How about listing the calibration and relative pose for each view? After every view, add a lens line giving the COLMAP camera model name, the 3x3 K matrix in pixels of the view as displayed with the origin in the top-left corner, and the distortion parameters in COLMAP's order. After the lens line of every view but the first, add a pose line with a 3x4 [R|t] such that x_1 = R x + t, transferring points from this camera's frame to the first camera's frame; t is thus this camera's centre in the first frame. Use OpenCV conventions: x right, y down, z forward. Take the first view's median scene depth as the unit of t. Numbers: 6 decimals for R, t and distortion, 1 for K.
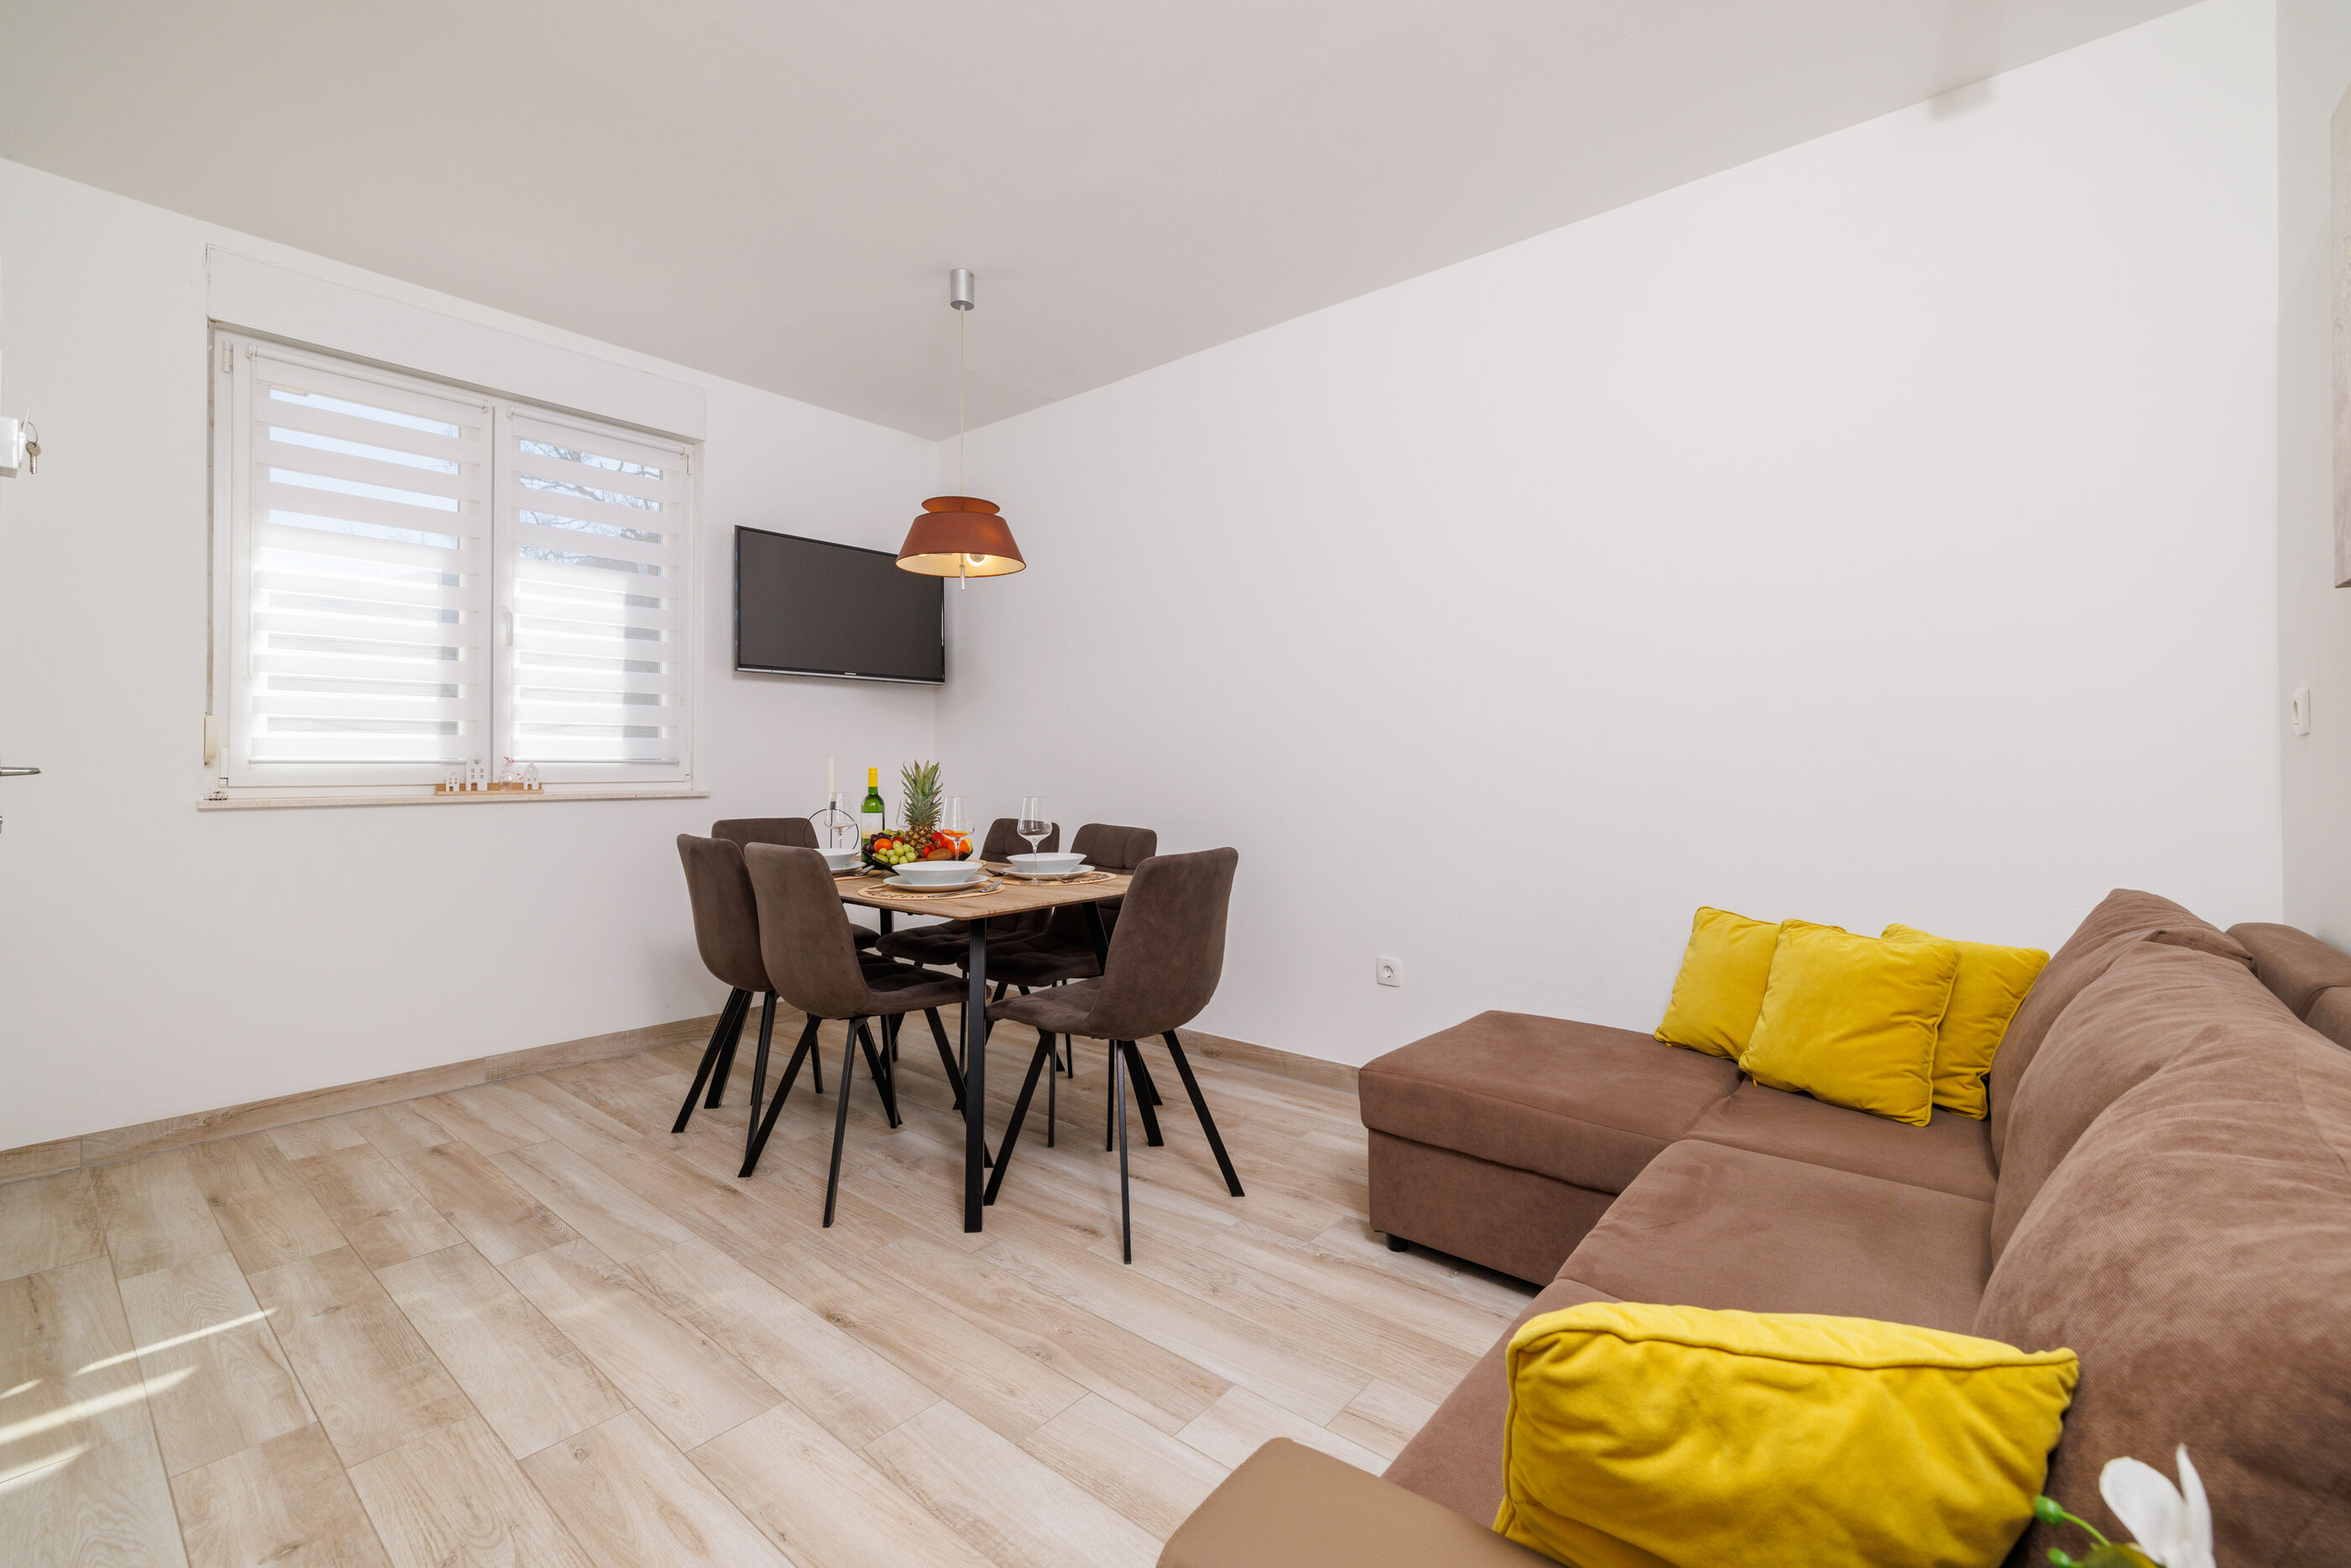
lens RADIAL K [[998.5, 0, 1195.1], [0, 998.5, 746.1], [0, 0, 1]] dist [0.000549, 0.001264]
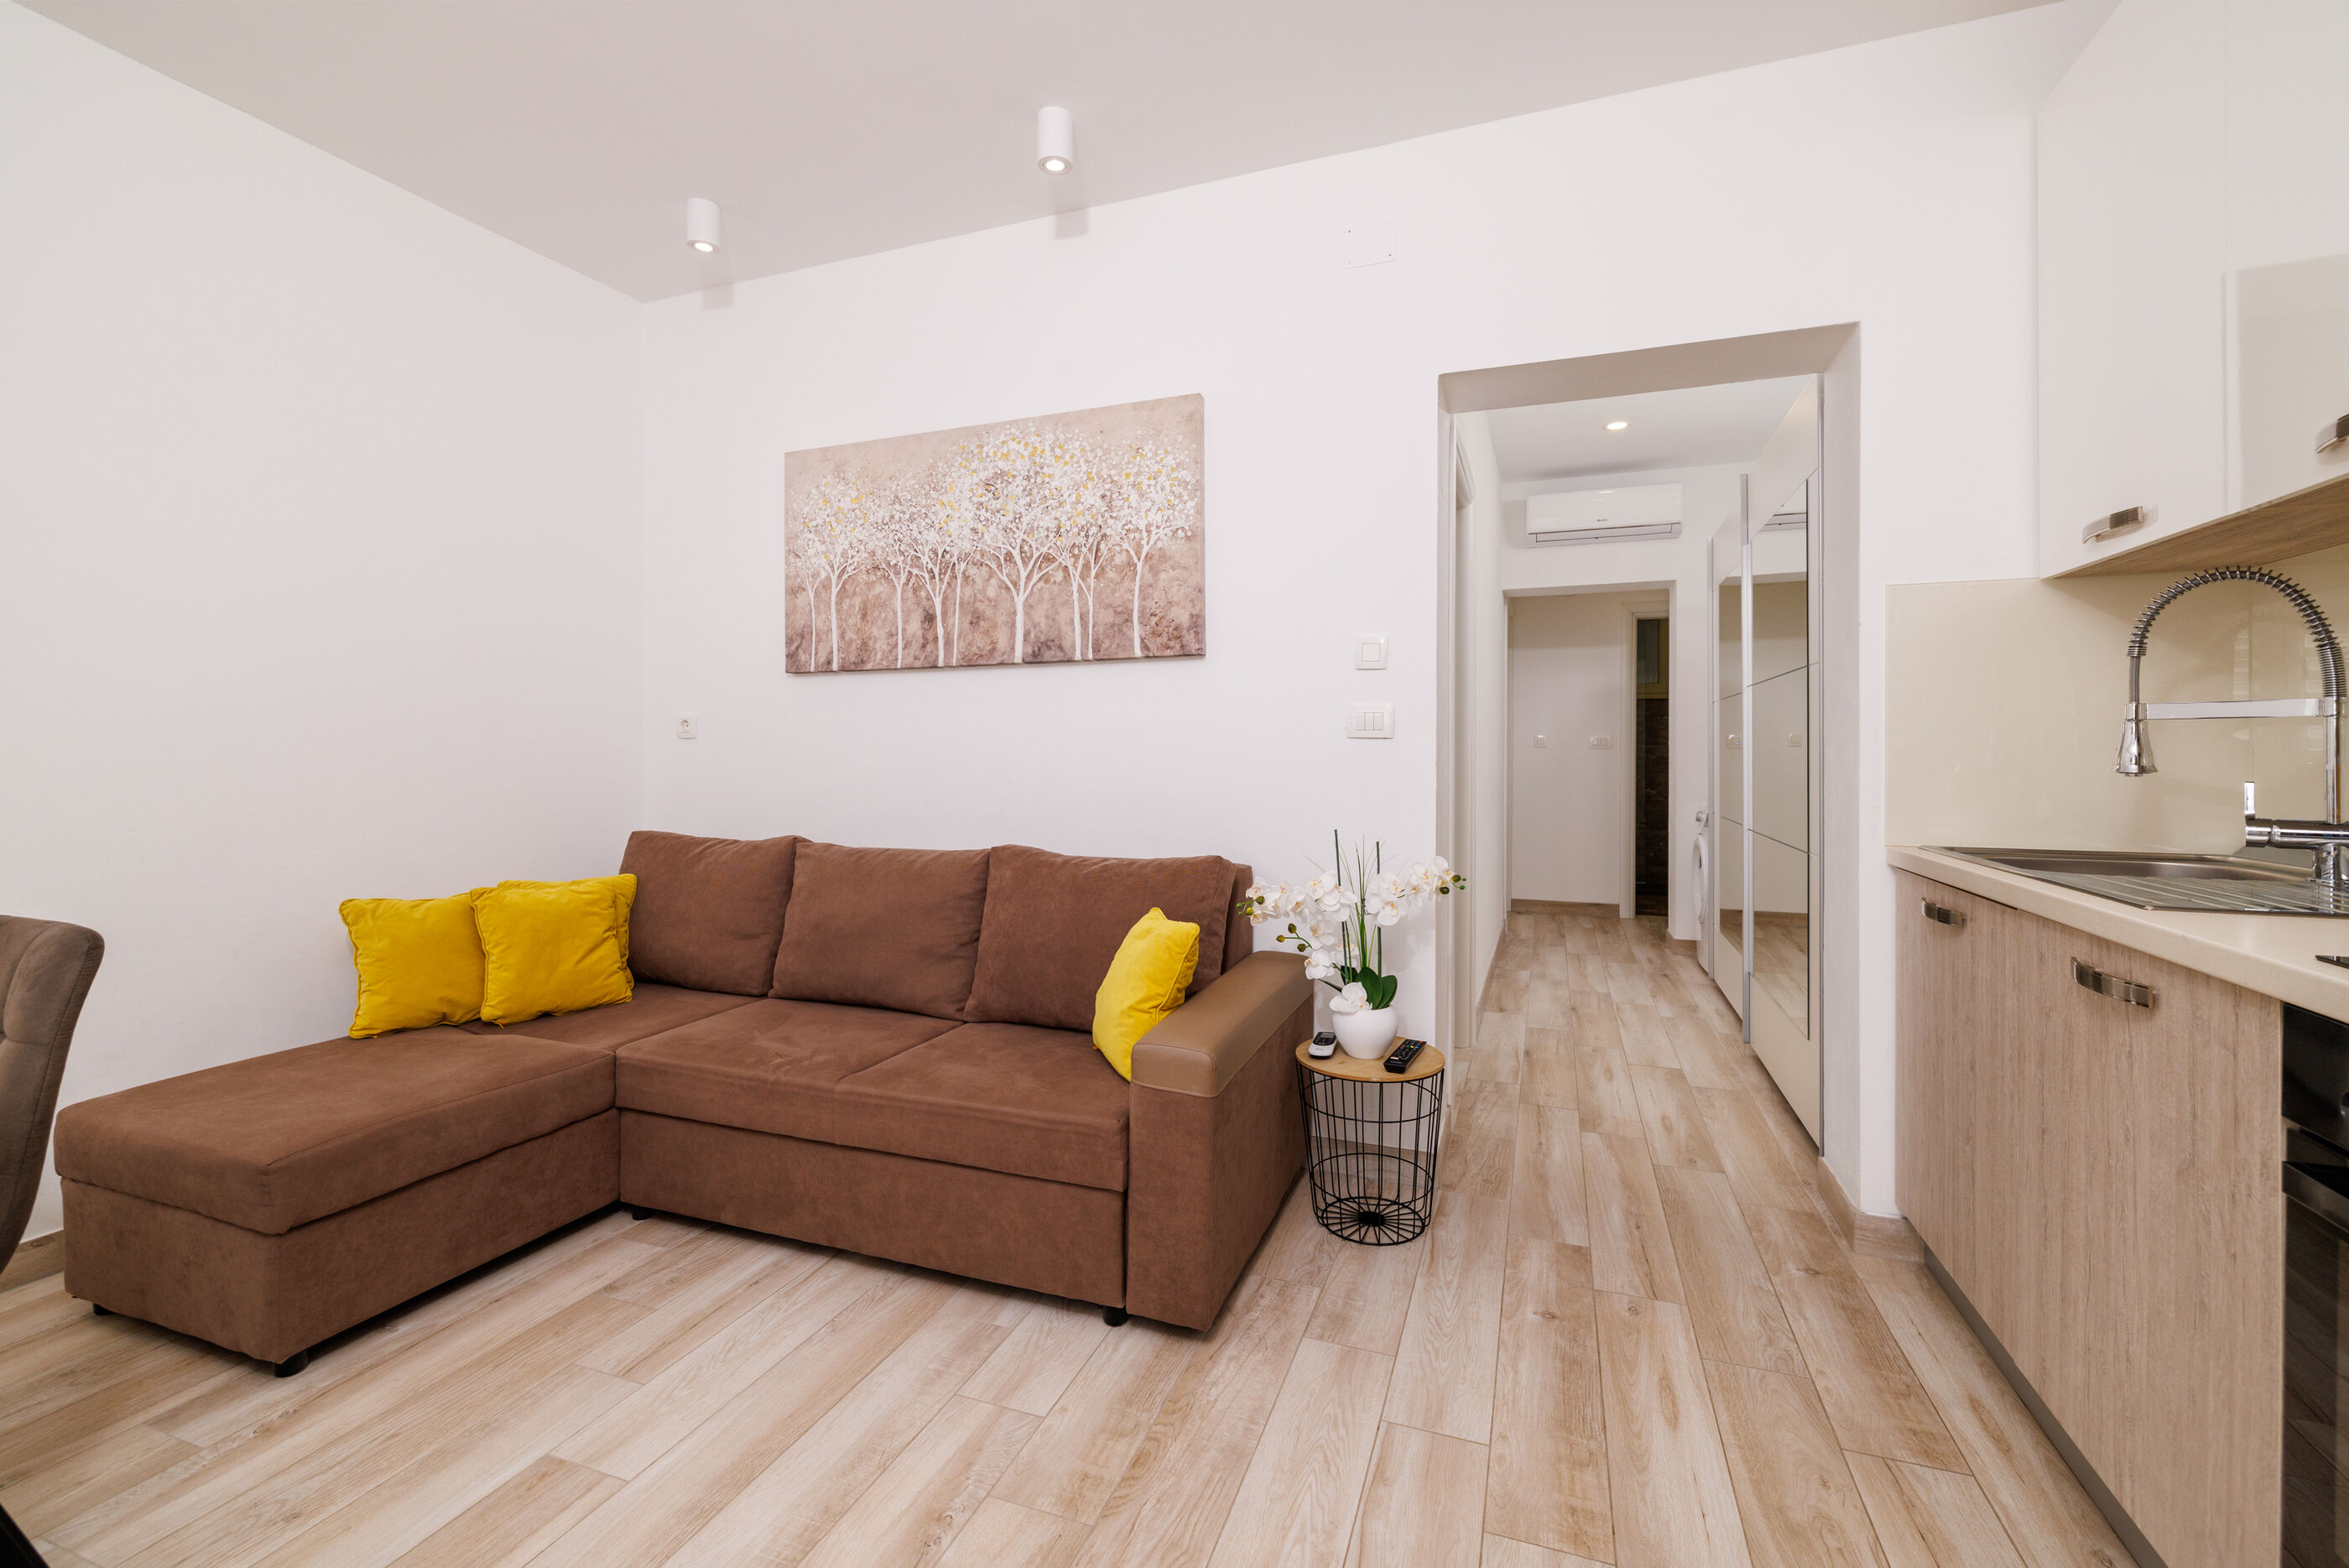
lens RADIAL K [[997.8, 0, 1175.0], [0, 997.8, 751.2], [0, 0, 1]] dist [0.000549, 0.001264]
pose [[-0.324256, -0.003582, 0.945963, -0.644744], [-0.016017, 0.999870, -0.001704, 0.001513], [-0.945834, -0.015704, -0.324271, 0.502655]]
